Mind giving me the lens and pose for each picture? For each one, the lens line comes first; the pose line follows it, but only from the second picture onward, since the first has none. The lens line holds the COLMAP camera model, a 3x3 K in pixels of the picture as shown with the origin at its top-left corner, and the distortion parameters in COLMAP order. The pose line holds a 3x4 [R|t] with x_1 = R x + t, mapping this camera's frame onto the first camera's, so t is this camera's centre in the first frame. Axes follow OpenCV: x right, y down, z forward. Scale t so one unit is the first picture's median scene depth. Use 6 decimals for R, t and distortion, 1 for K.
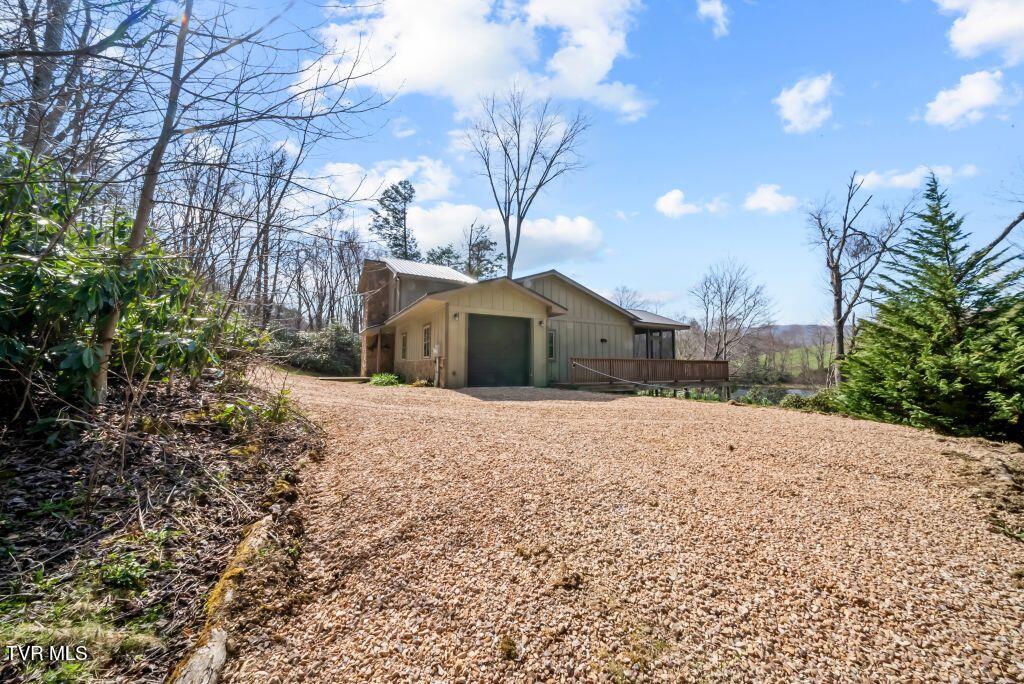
lens RADIAL K [[365.5, 0, 505.3], [0, 365.5, 338.7], [0, 0, 1]] dist [-0.000655, -0.000045]
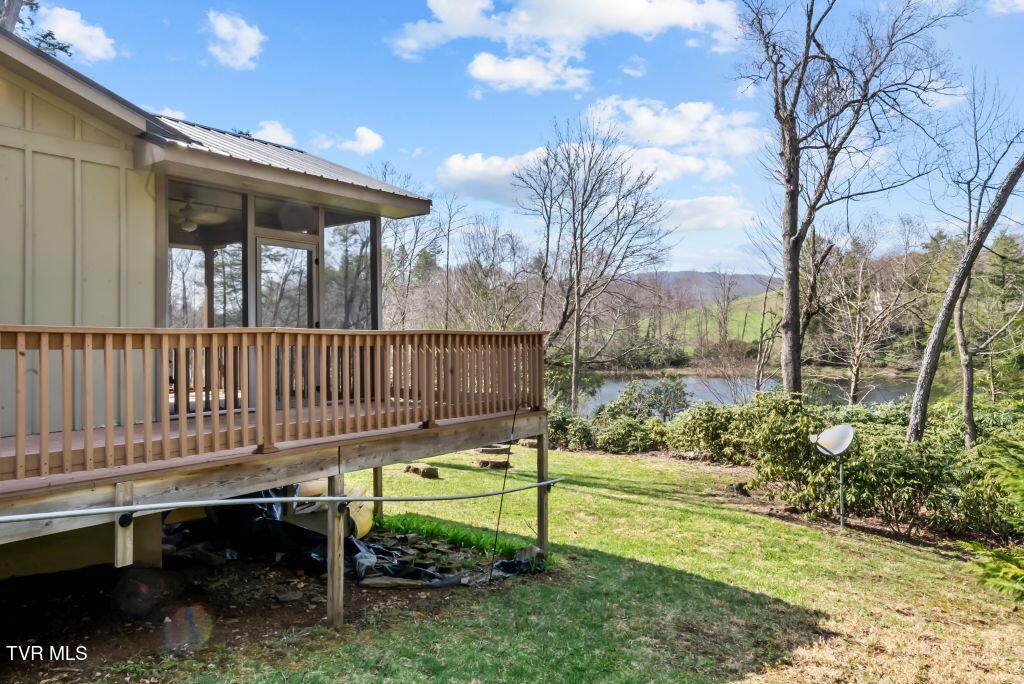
lens RADIAL K [[702.2, 0, 517.4], [0, 702.2, 340.0], [0, 0, 1]] dist [-0.003684, 0.005137]
pose [[0.906001, -0.011892, 0.423109, 0.231242], [-0.019310, 0.997403, 0.069382, 0.019217], [-0.422835, -0.071030, 0.903419, 0.340057]]
